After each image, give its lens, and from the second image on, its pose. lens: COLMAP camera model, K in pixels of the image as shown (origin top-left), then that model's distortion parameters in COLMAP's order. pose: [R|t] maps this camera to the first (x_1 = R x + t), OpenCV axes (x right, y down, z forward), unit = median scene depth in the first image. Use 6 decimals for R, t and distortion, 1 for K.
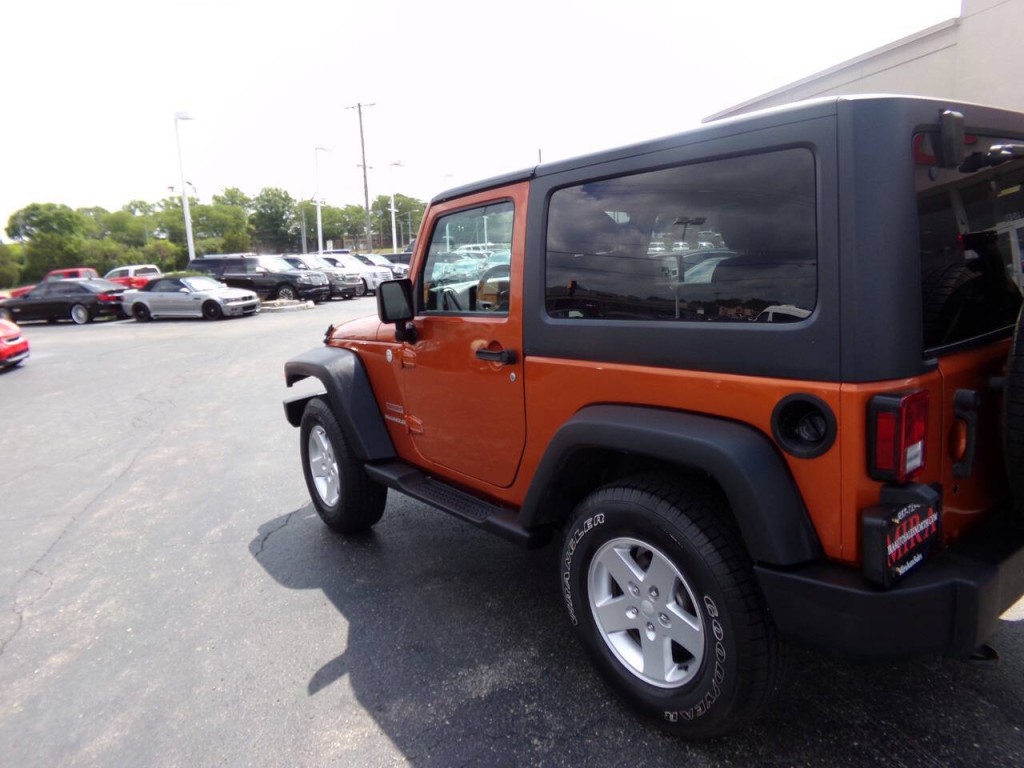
lens RADIAL K [[710.0, 0, 523.3], [0, 710.0, 383.3], [0, 0, 1]] dist [-0.103474, 0.169378]
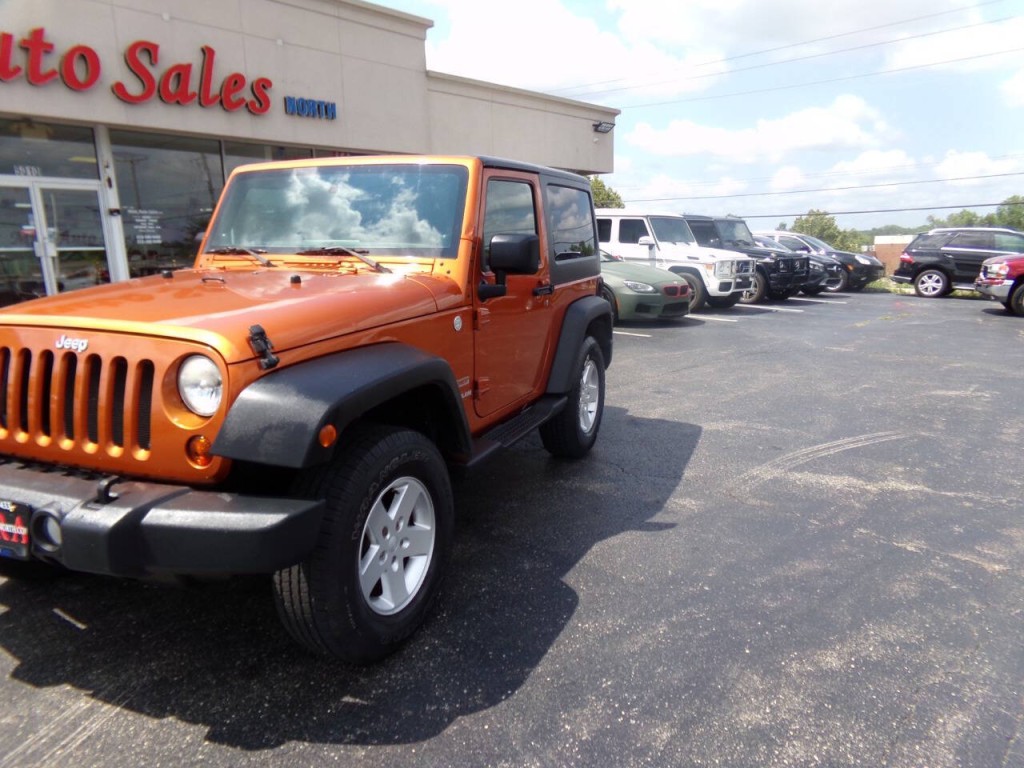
lens RADIAL K [[703.4, 0, 515.4], [0, 703.4, 391.3], [0, 0, 1]] dist [-0.029615, 0.053201]
pose [[-0.499149, -0.124865, 0.857473, -0.793005], [0.183852, 0.951772, 0.245620, -0.129465], [-0.846787, 0.280249, -0.452119, 1.111622]]
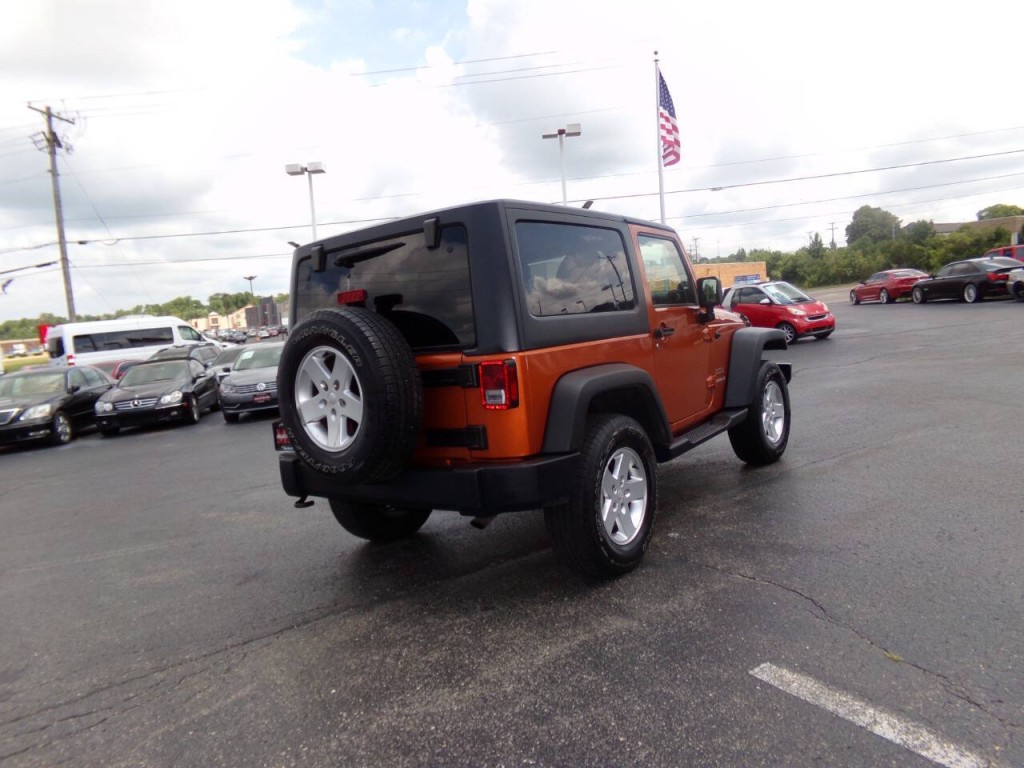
lens RADIAL K [[703.4, 0, 515.4], [0, 703.4, 391.3], [0, 0, 1]] dist [-0.029615, 0.053201]
pose [[0.265329, 0.142951, -0.953502, 1.157544], [-0.092601, 0.988154, 0.122378, -0.110536], [0.959701, 0.055825, 0.275424, 0.418972]]
